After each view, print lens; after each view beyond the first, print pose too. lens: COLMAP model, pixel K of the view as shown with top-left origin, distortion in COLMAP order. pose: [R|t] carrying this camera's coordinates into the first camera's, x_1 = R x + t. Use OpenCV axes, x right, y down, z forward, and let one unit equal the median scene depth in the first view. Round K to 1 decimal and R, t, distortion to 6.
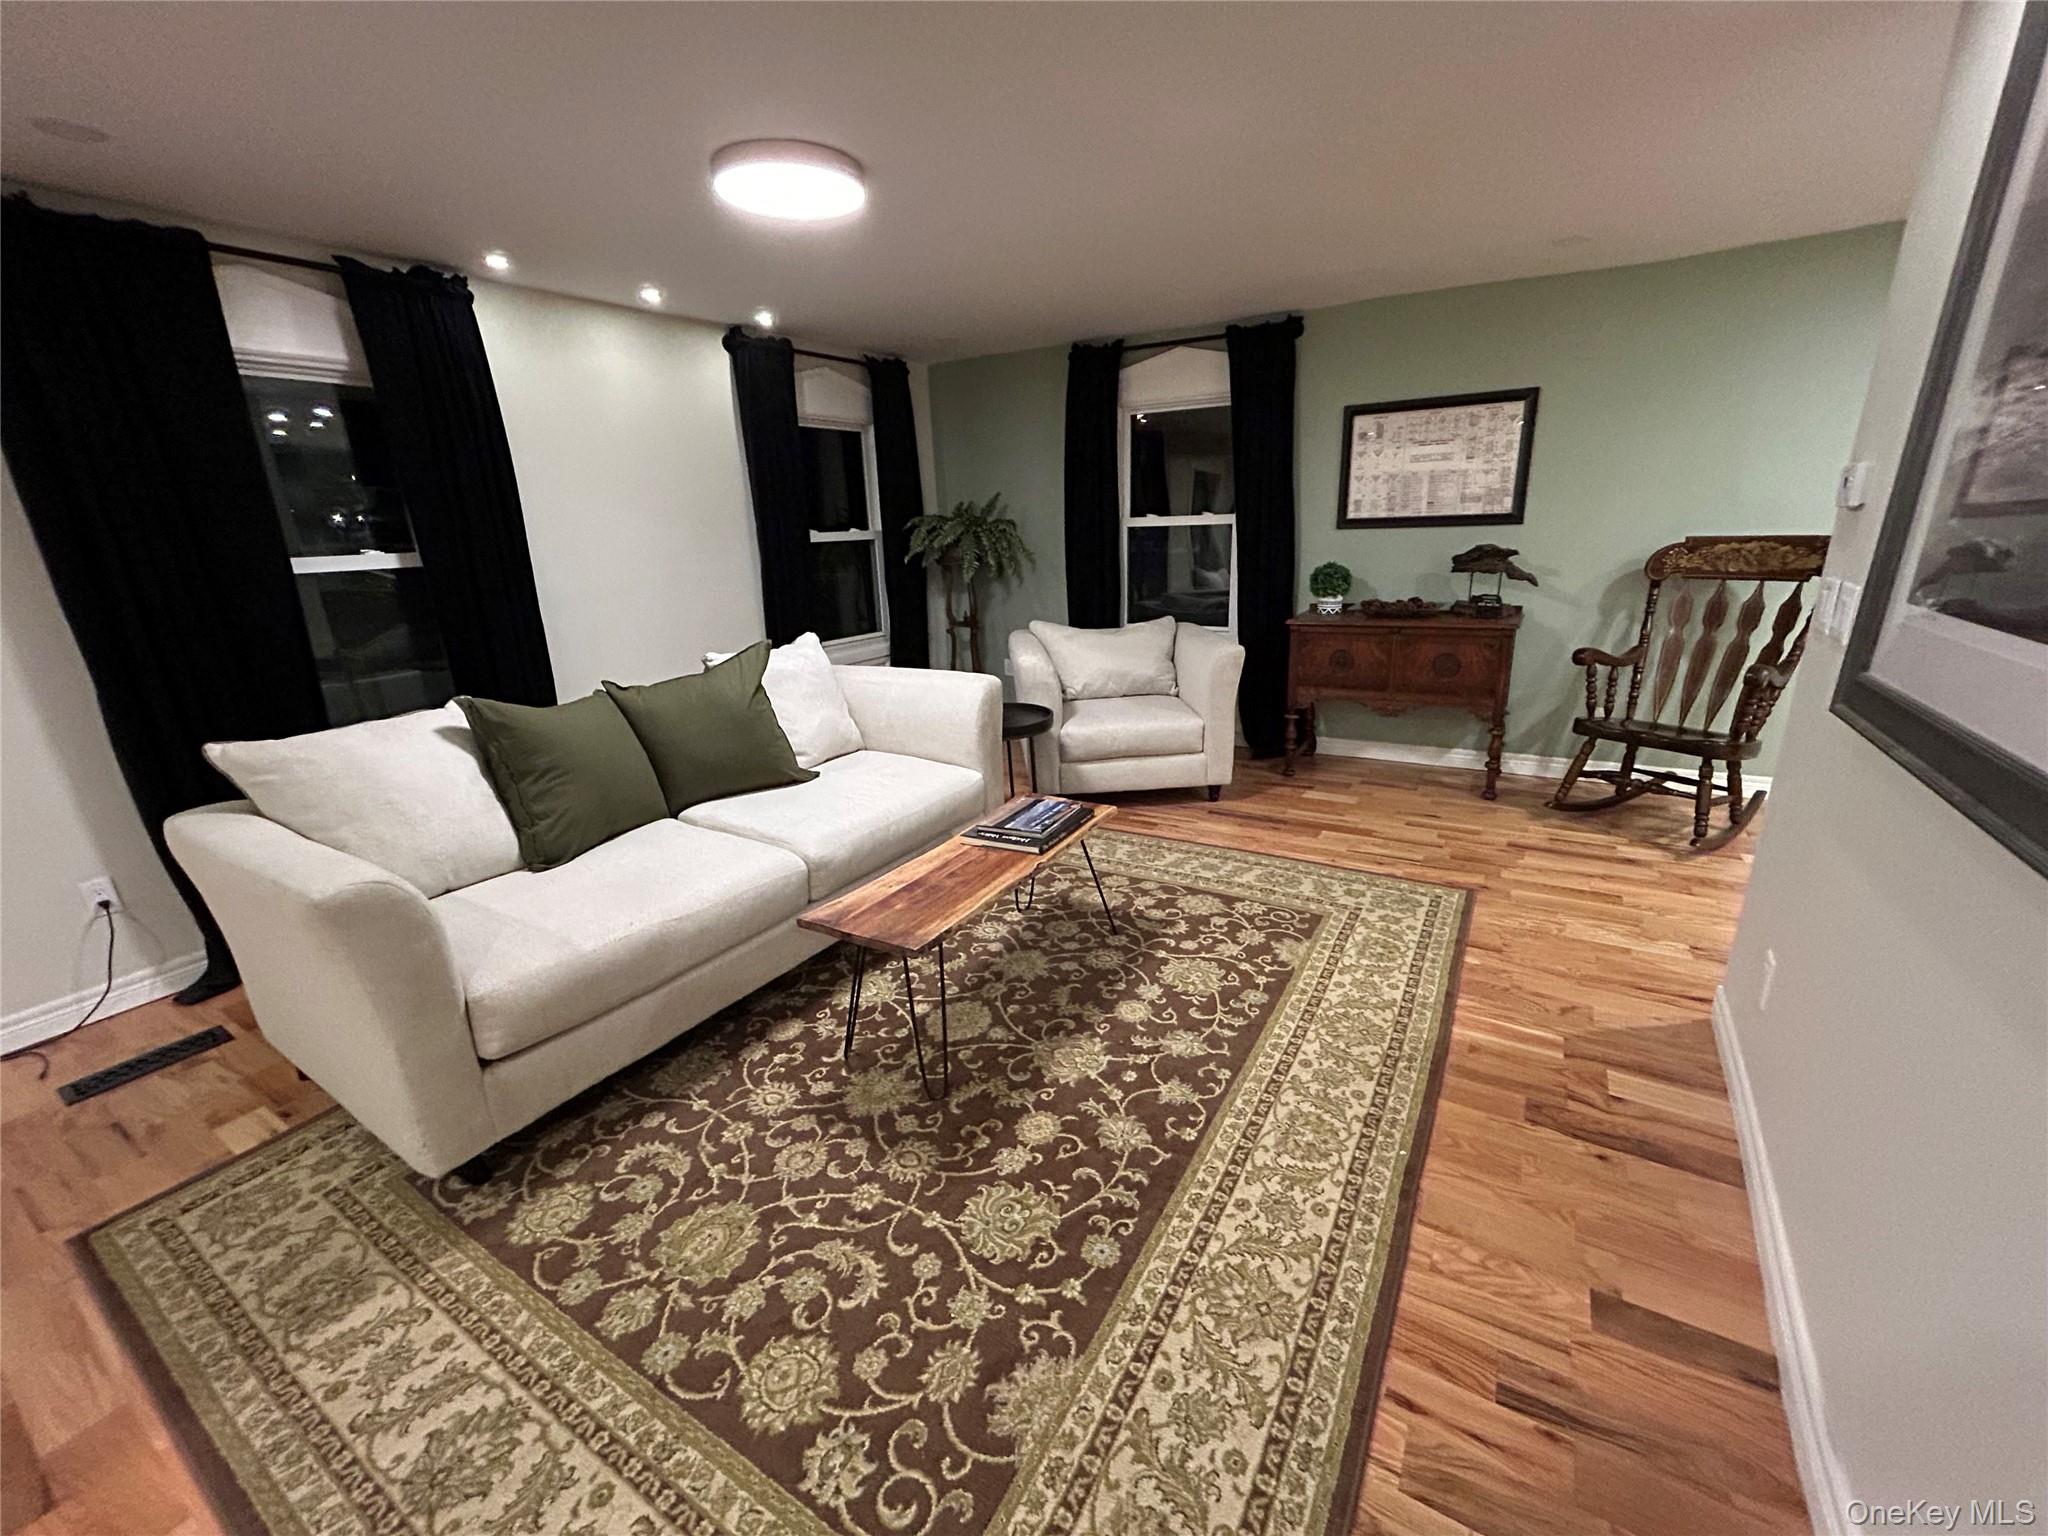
lens RADIAL K [[821.7, 0, 1024.6], [0, 821.7, 770.4], [0, 0, 1]] dist [-0.000201, -0.000593]
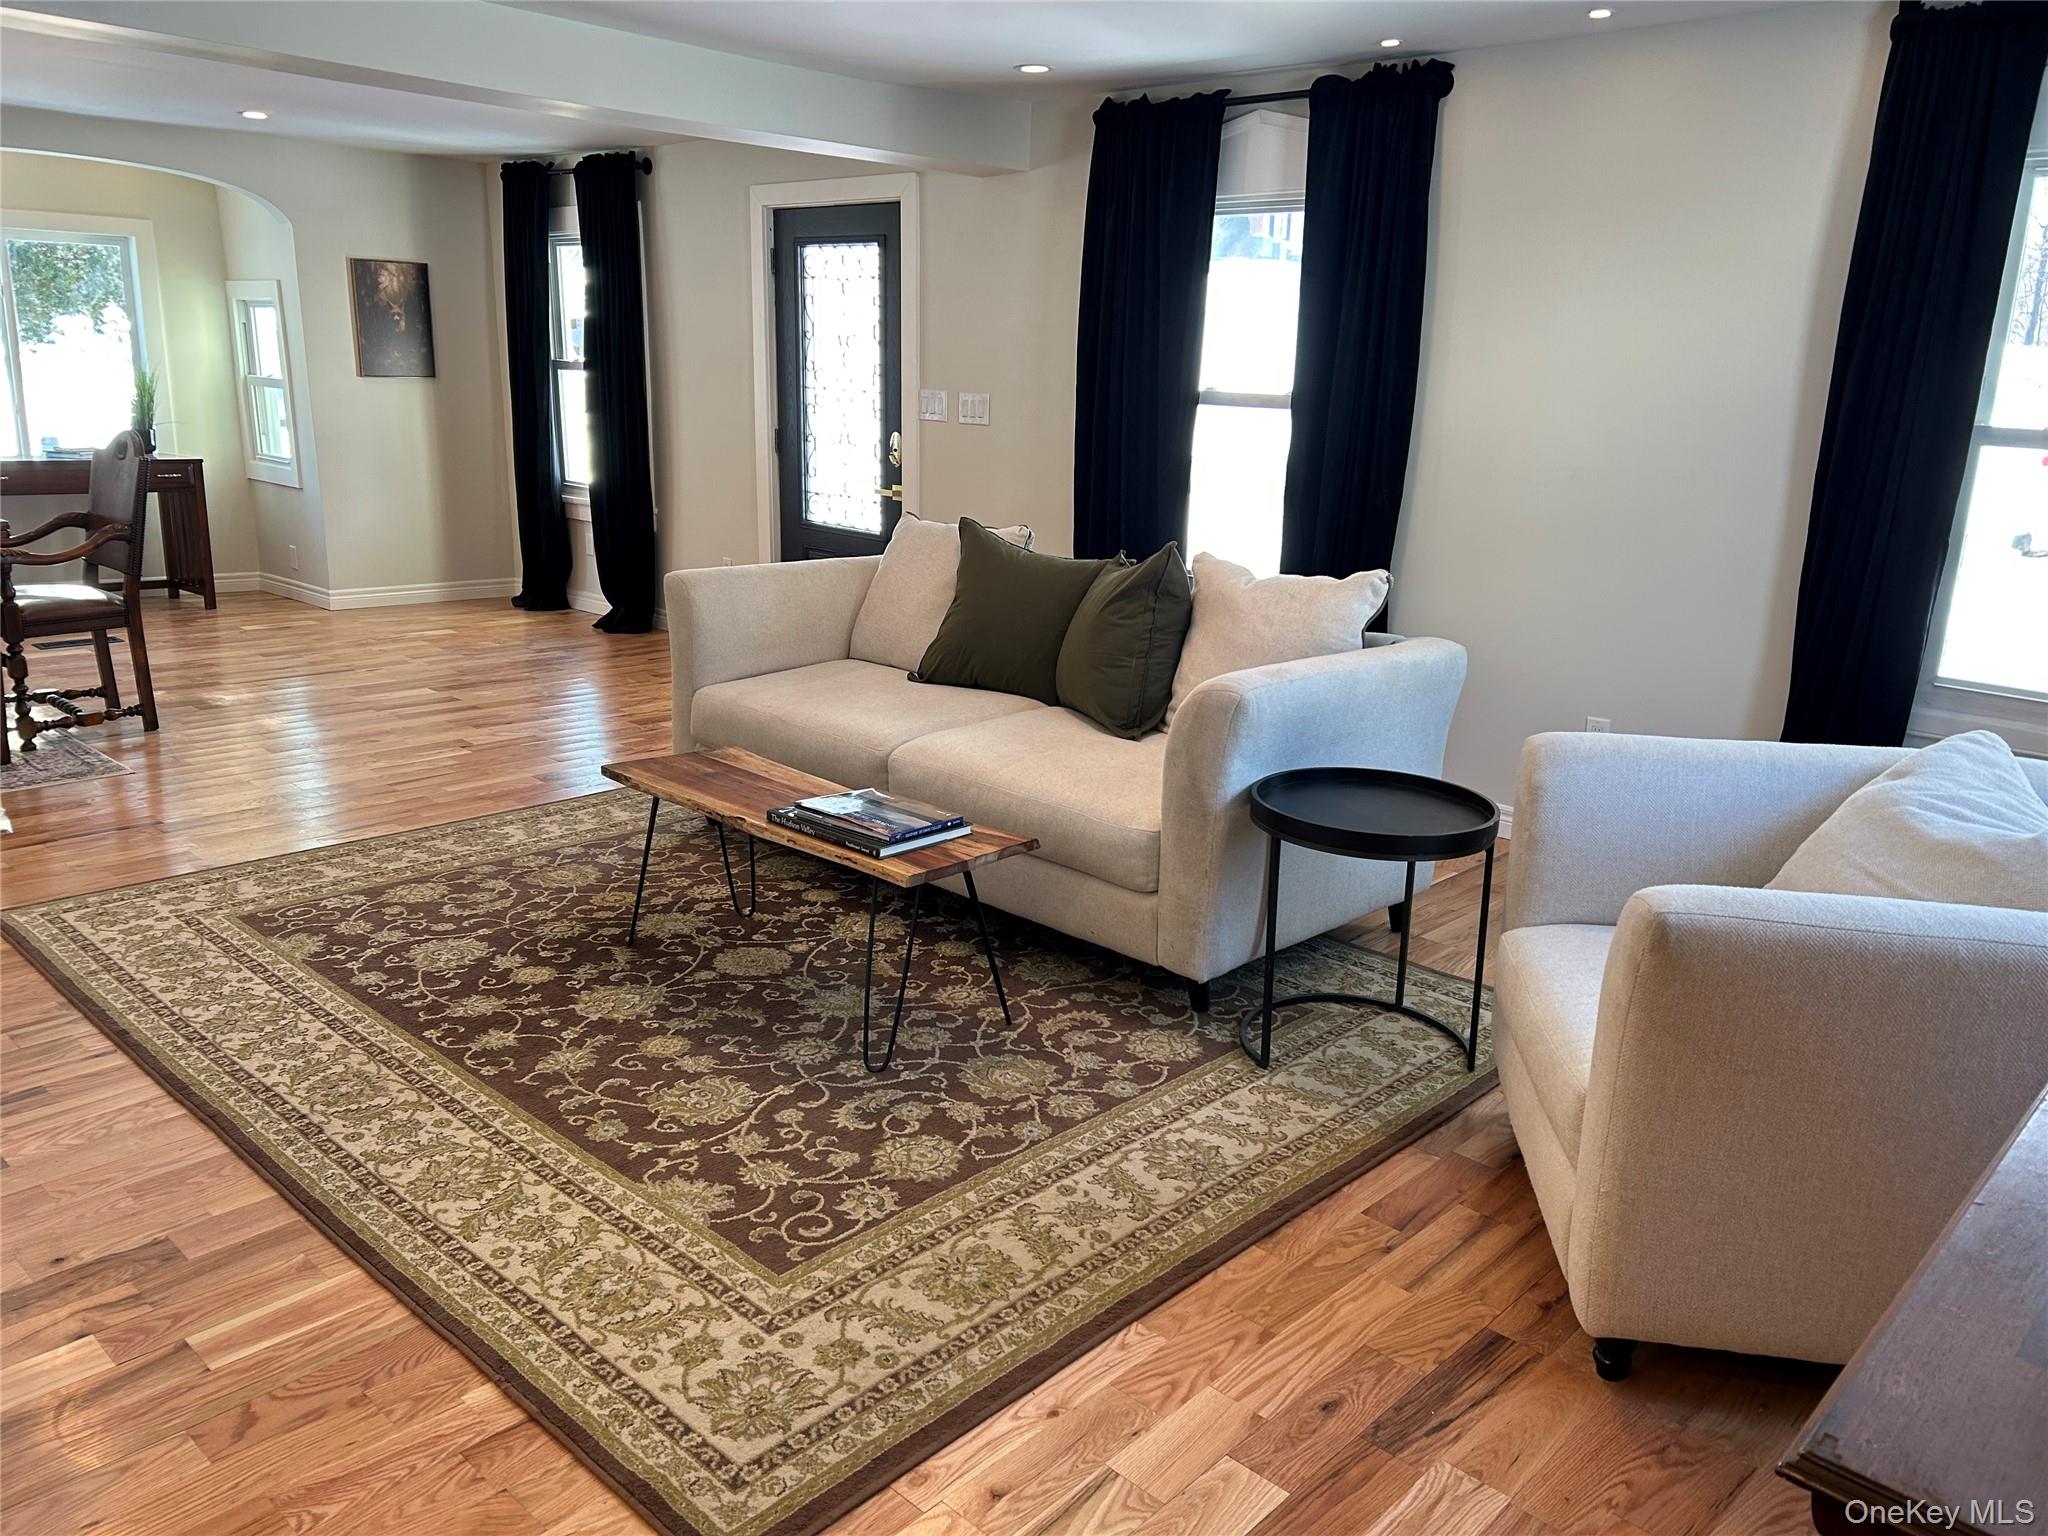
lens RADIAL K [[1532.8, 0, 1034.5], [0, 1532.8, 754.4], [0, 0, 1]] dist [0.080617, -0.100392]
pose [[-0.200013, 0.280852, -0.938678, 1.483298], [-0.312252, 0.889812, 0.332765, -0.578813], [0.928705, 0.359661, -0.090278, 1.536469]]
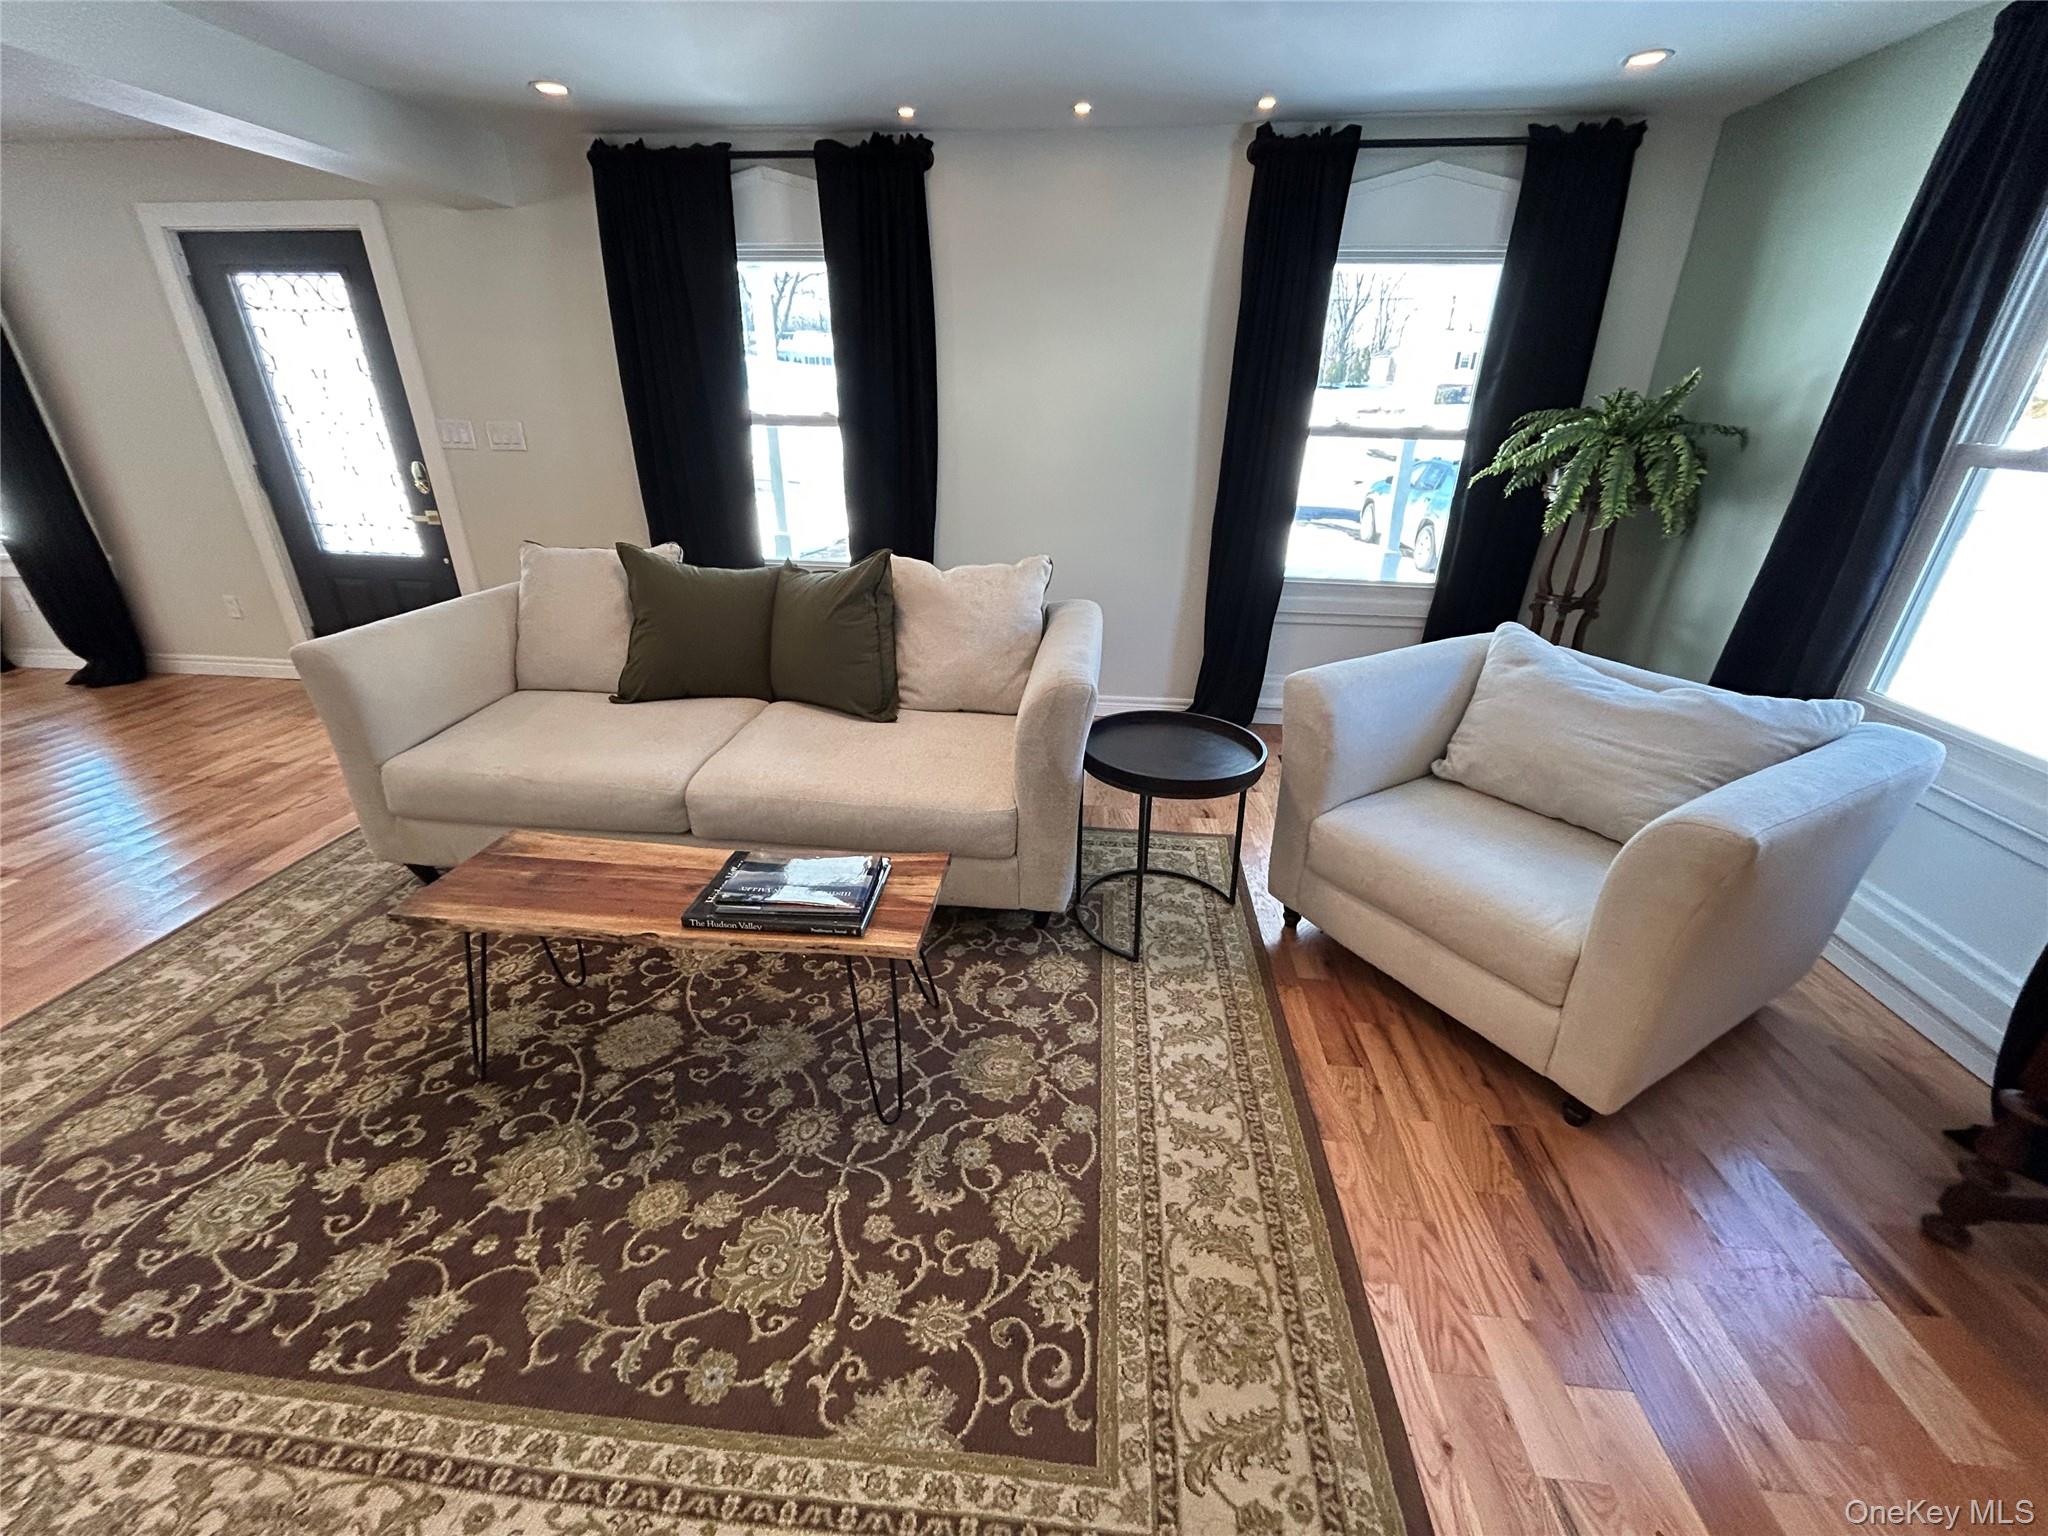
lens RADIAL K [[821.7, 0, 1024.6], [0, 821.7, 770.4], [0, 0, 1]] dist [-0.000201, -0.000593]
pose [[0.445233, 0.410652, -0.795696, 0.741971], [-0.297914, 0.905944, 0.300852, -0.357517], [0.844402, 0.103100, 0.525695, 0.992639]]
